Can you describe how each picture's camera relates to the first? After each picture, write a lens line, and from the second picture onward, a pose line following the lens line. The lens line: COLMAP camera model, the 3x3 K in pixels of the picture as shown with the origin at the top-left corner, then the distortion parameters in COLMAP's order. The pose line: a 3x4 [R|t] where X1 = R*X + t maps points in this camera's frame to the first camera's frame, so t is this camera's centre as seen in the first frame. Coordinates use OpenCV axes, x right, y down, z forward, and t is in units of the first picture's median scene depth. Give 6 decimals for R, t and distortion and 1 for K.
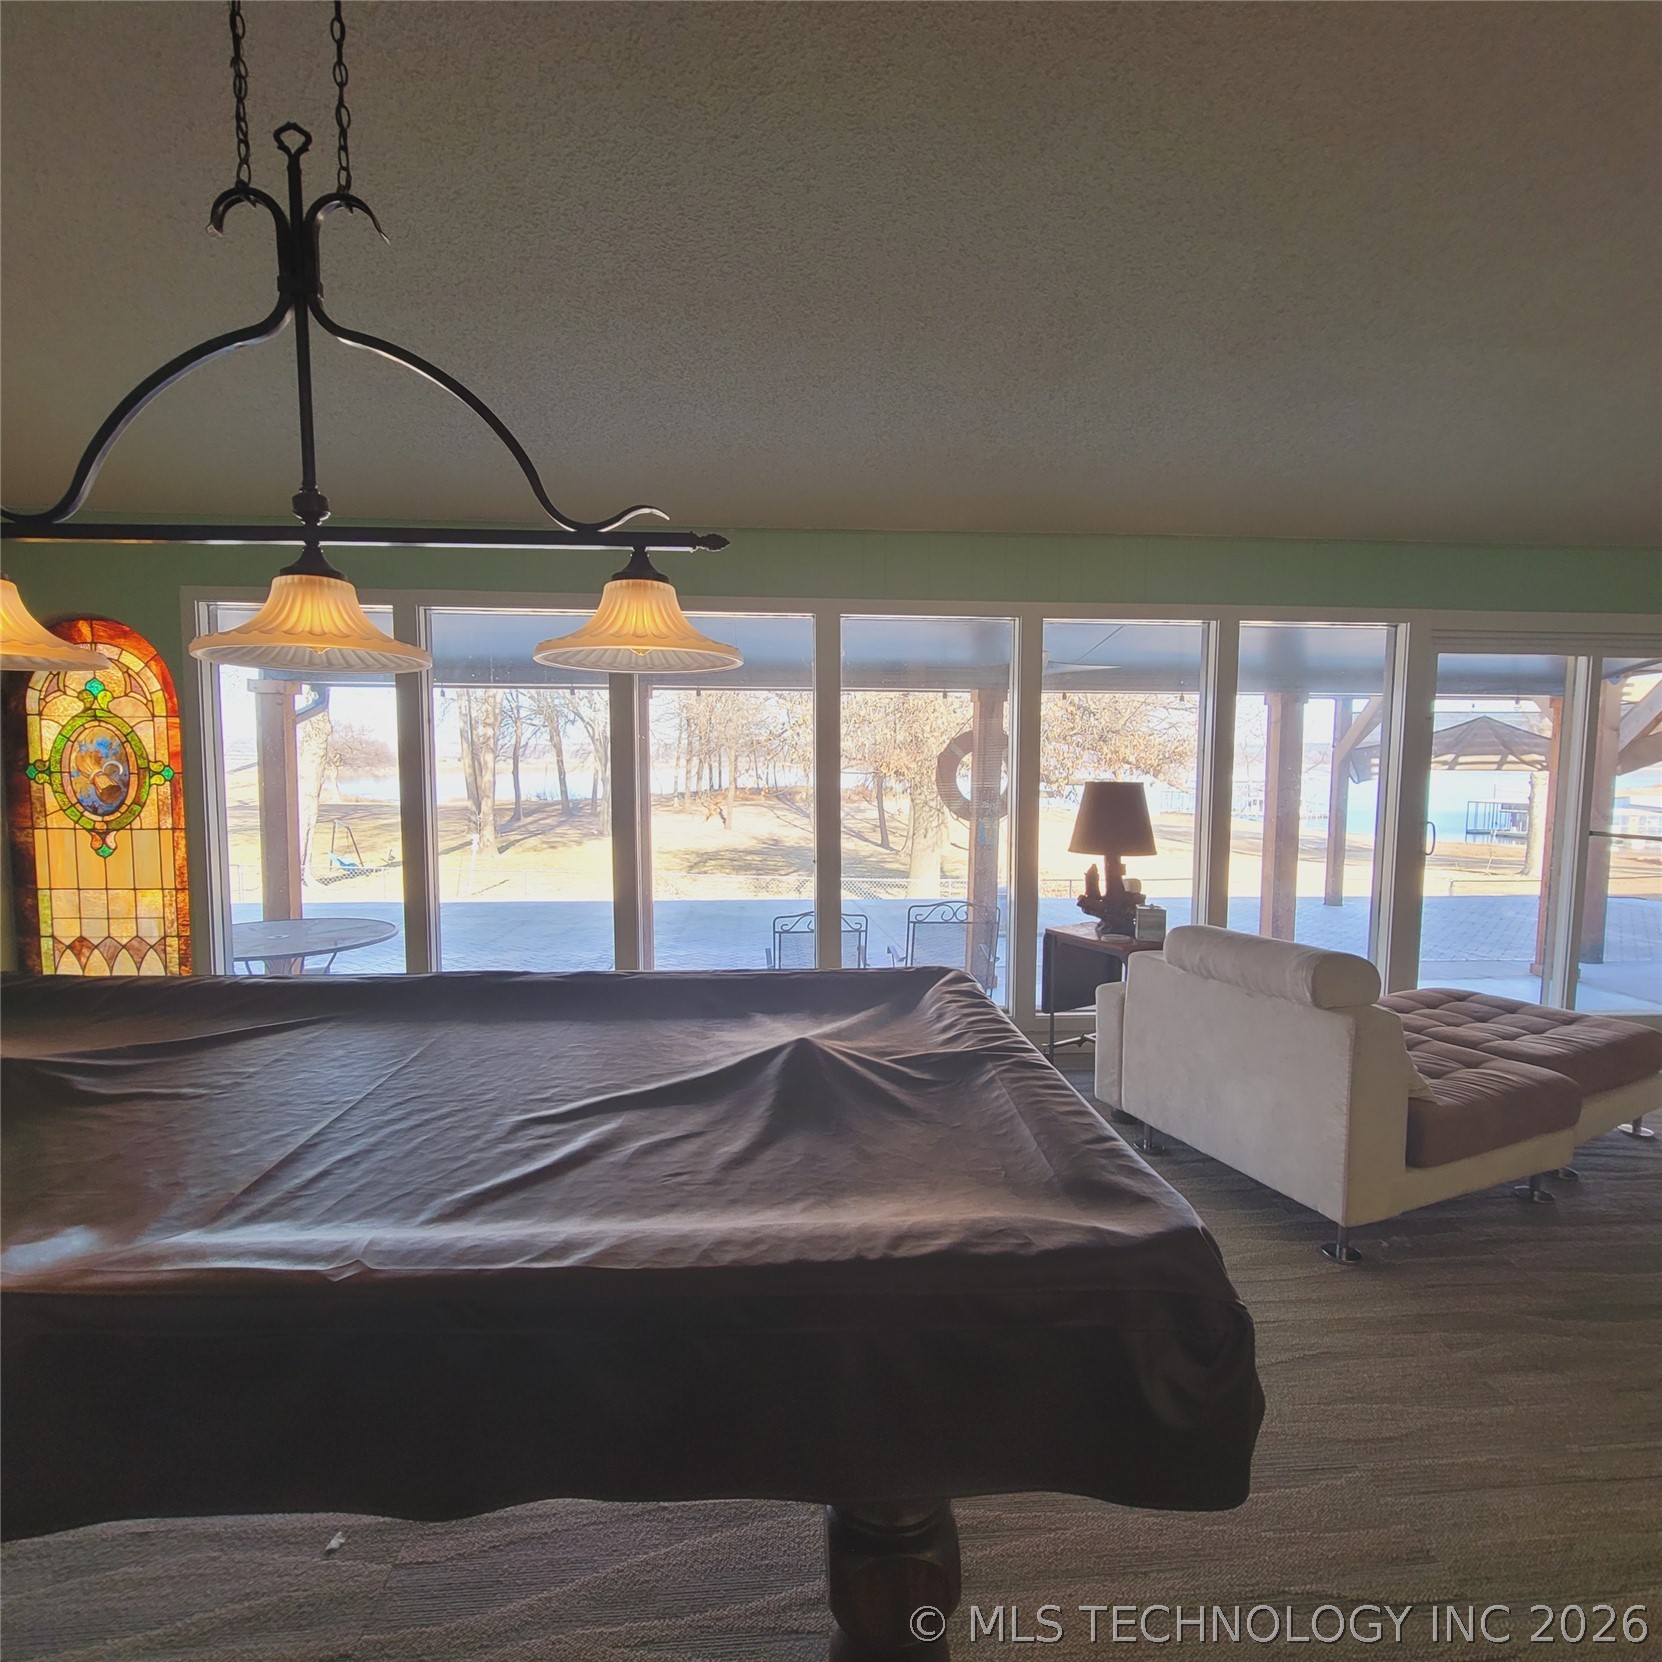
lens RADIAL K [[906.5, 0, 819.1], [0, 906.5, 832.6], [0, 0, 1]] dist [-0.011690, 0.006612]
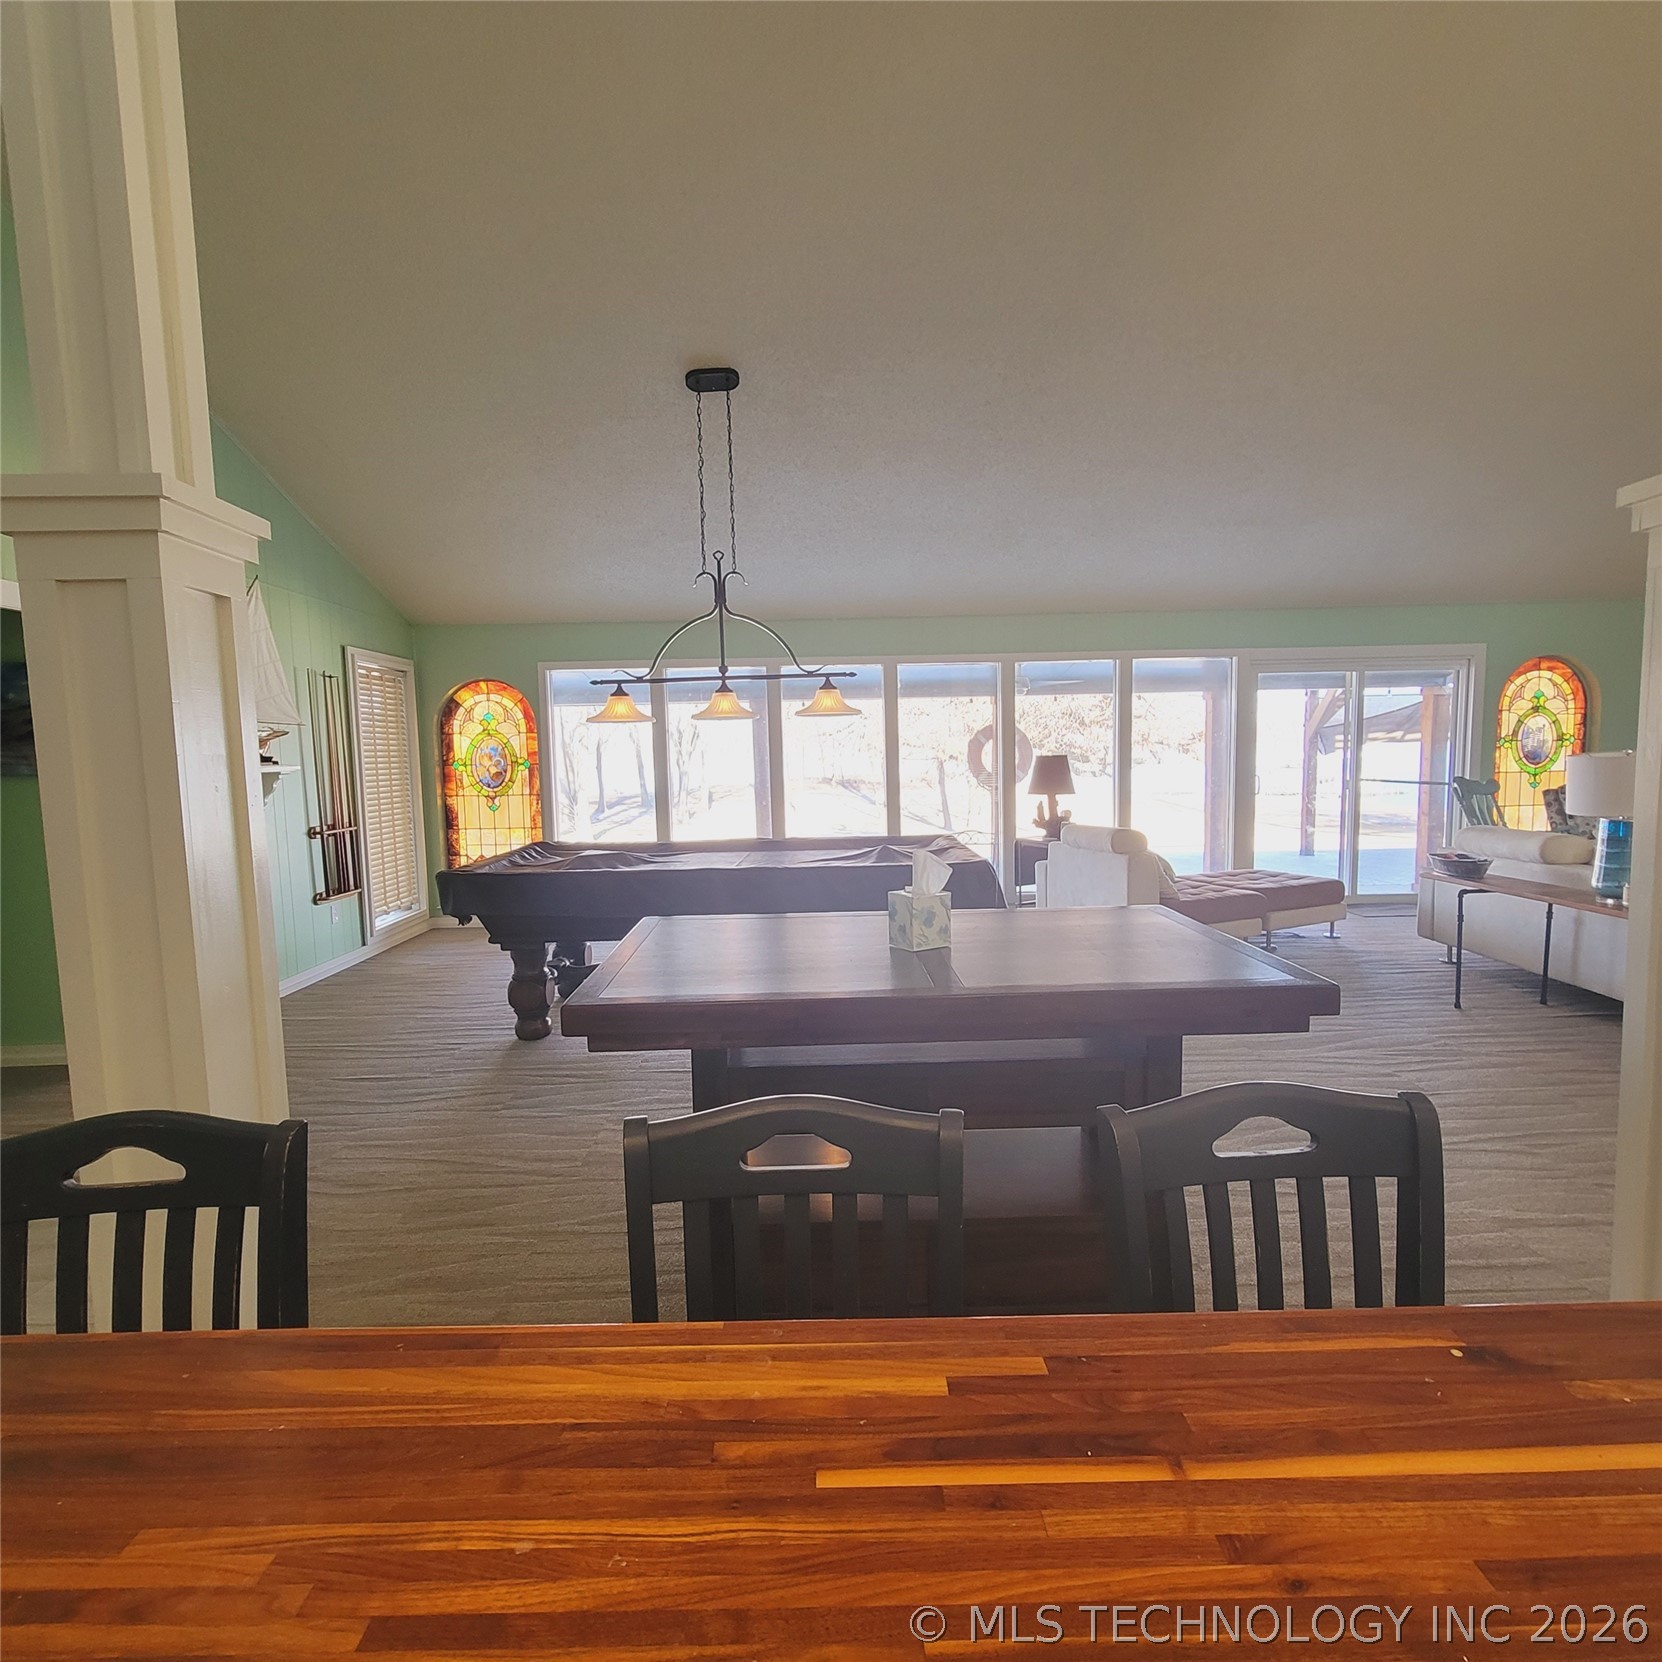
lens RADIAL K [[906.5, 0, 819.1], [0, 906.5, 832.6], [0, 0, 1]] dist [-0.011690, 0.006612]
pose [[0.997167, -0.019901, -0.072545, -0.006506], [0.020738, 0.999727, 0.010800, 0.064590], [0.072311, -0.012274, 0.997307, -0.773687]]
